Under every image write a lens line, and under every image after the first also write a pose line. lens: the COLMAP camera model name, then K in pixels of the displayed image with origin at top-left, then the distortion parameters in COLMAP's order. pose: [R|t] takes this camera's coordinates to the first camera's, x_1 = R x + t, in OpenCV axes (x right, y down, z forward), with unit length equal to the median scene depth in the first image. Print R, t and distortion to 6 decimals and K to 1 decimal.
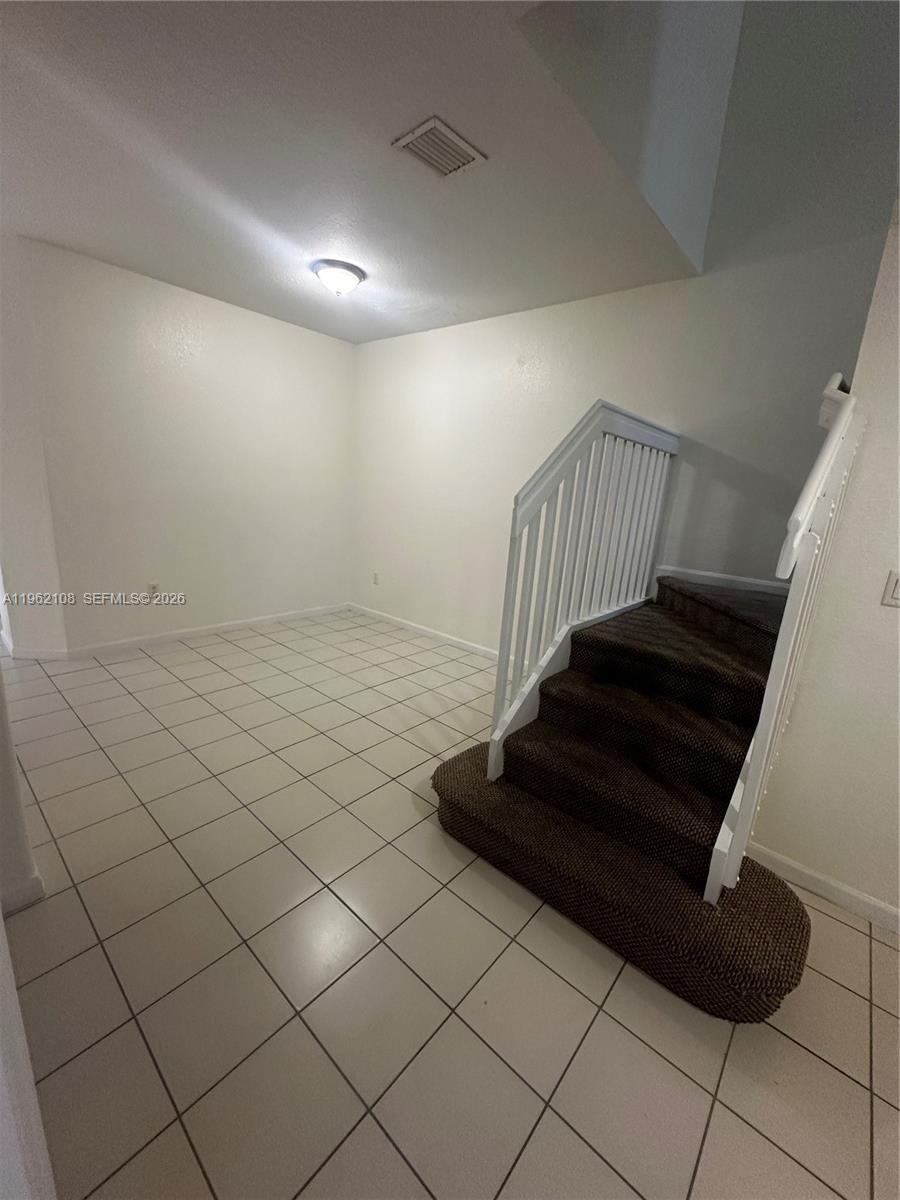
lens RADIAL K [[477.7, 0, 452.0], [0, 477.7, 601.5], [0, 0, 1]] dist [-0.002719, 0.000725]
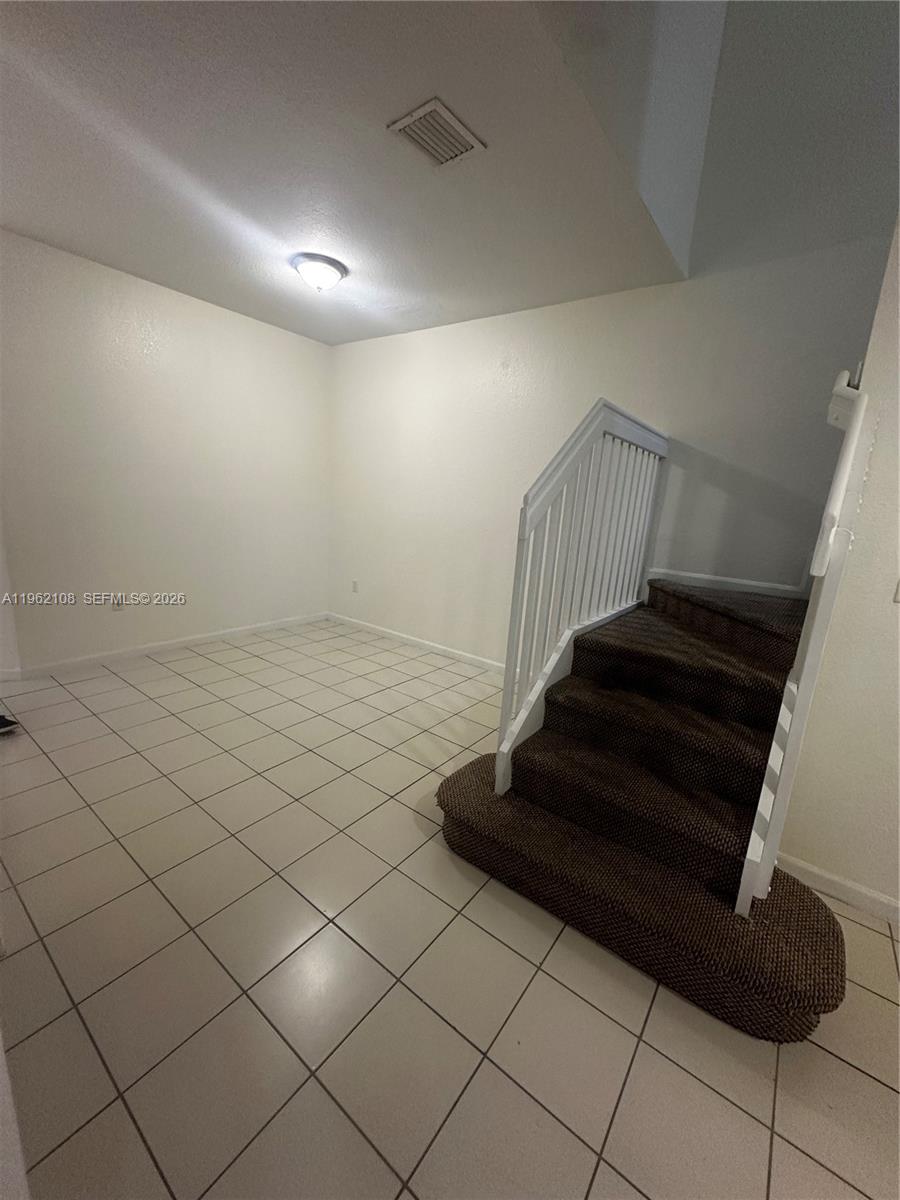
lens RADIAL K [[477.7, 0, 452.0], [0, 477.7, 601.5], [0, 0, 1]] dist [-0.002719, 0.000725]
pose [[0.997547, -0.016865, 0.067936, -0.069406], [0.017999, 0.999708, -0.016108, 0.003846], [-0.067644, 0.017291, 0.997560, 0.052543]]
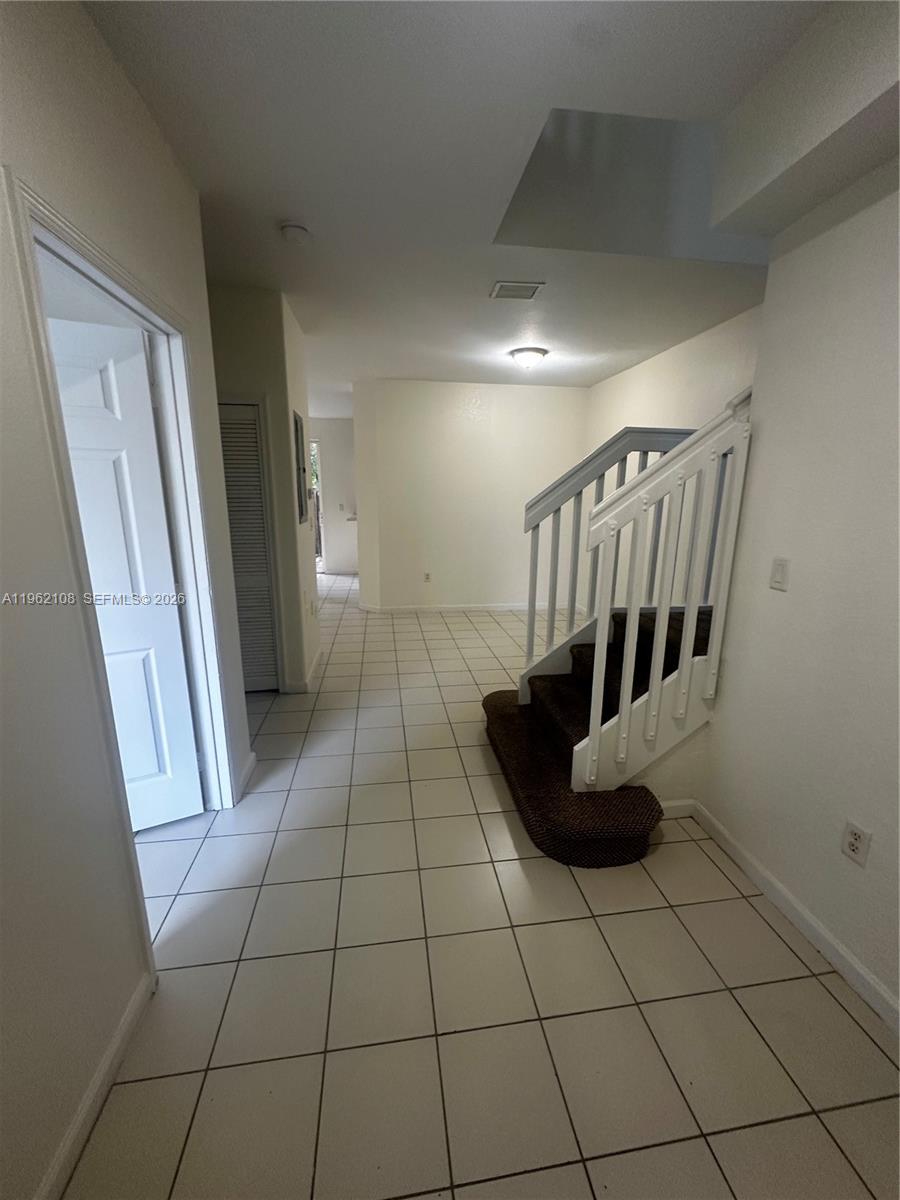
lens RADIAL K [[477.7, 0, 452.0], [0, 477.7, 601.5], [0, 0, 1]] dist [-0.002719, 0.000725]
pose [[0.757260, 0.084616, -0.647609, 0.819610], [-0.112531, 0.993647, -0.001756, 0.091392], [0.643346, 0.074205, 0.761971, -0.236683]]
